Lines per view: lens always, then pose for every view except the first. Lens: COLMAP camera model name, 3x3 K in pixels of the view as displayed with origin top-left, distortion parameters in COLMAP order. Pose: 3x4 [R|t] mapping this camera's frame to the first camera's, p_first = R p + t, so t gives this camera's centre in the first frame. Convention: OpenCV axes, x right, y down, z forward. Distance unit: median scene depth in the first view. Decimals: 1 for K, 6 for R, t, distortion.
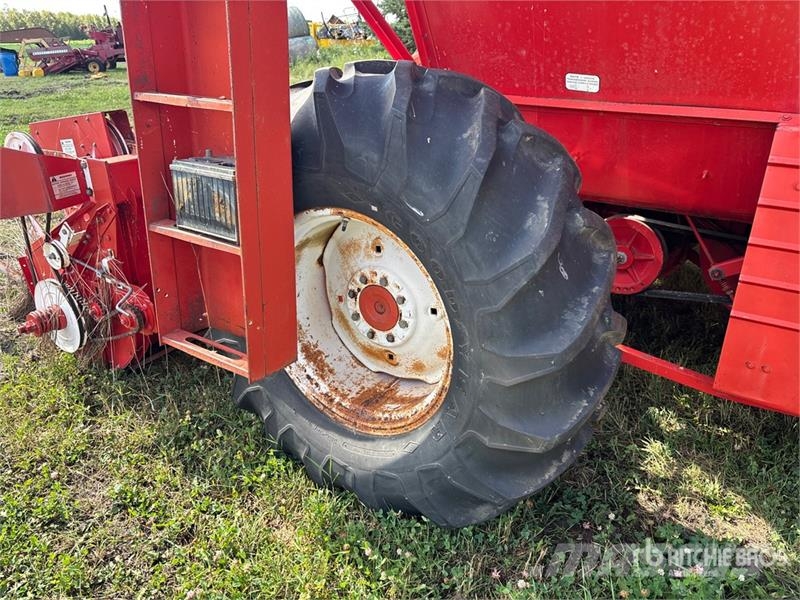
lens RADIAL K [[608.3, 0, 394.0], [0, 608.3, 300.3], [0, 0, 1]] dist [0.050662, -0.073507]
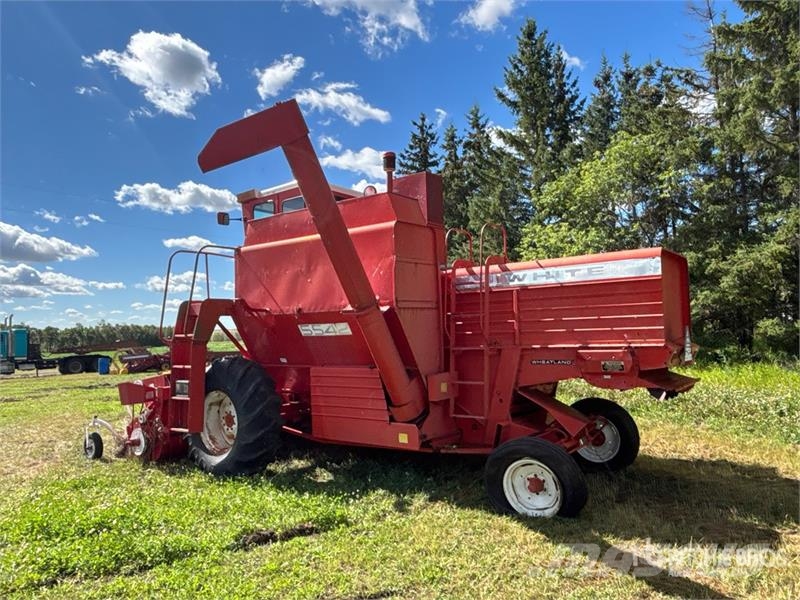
lens RADIAL K [[586.7, 0, 400.0], [0, 586.7, 300.0], [0, 0, 1]] dist [-0.006380, -0.002648]
pose [[0.998074, -0.040061, -0.047374, 0.943092], [0.014647, 0.894147, -0.447534, 0.755289], [0.060288, 0.445978, 0.893011, -1.889209]]
